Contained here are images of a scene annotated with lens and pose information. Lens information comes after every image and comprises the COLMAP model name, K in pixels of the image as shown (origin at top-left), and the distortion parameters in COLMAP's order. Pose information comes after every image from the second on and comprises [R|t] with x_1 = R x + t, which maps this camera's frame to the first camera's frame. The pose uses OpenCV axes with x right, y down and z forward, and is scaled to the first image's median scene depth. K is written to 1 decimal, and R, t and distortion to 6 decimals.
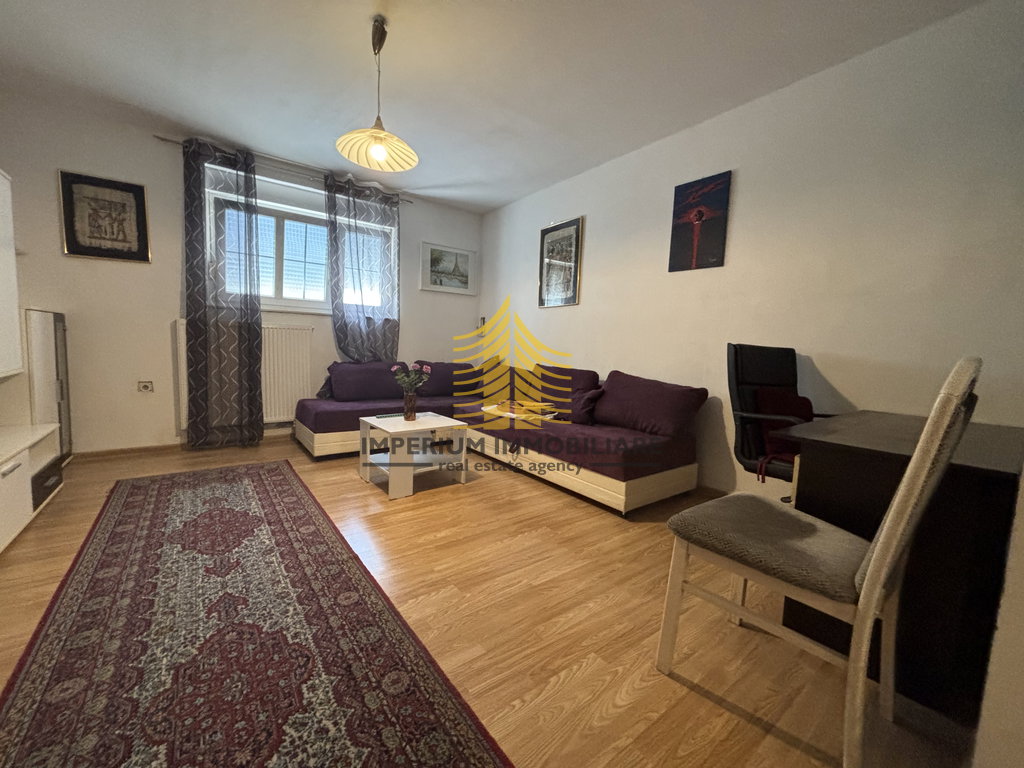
lens RADIAL K [[414.6, 0, 509.2], [0, 414.6, 387.1], [0, 0, 1]] dist [0.000232, 0.000315]
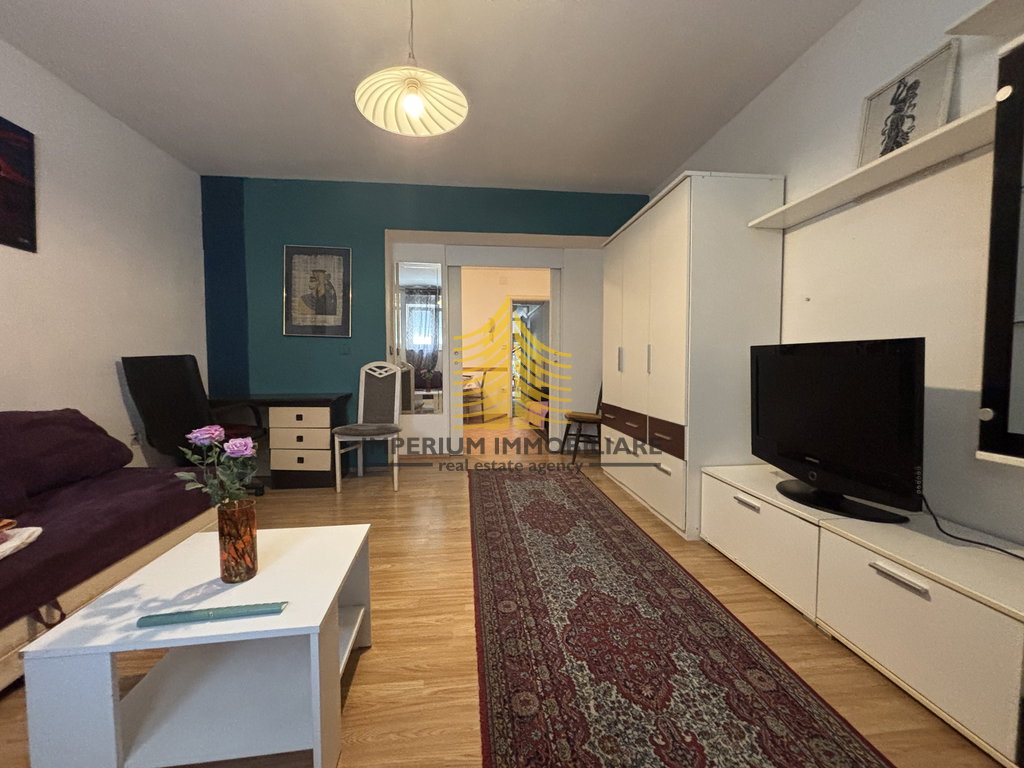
lens RADIAL K [[414.6, 0, 512.9], [0, 414.6, 380.2], [0, 0, 1]] dist [0.000232, 0.000315]
pose [[-0.865704, -0.058639, 0.497109, -1.026898], [0.017207, 0.989041, 0.146633, -0.235165], [-0.500260, 0.135495, -0.855208, 1.919677]]
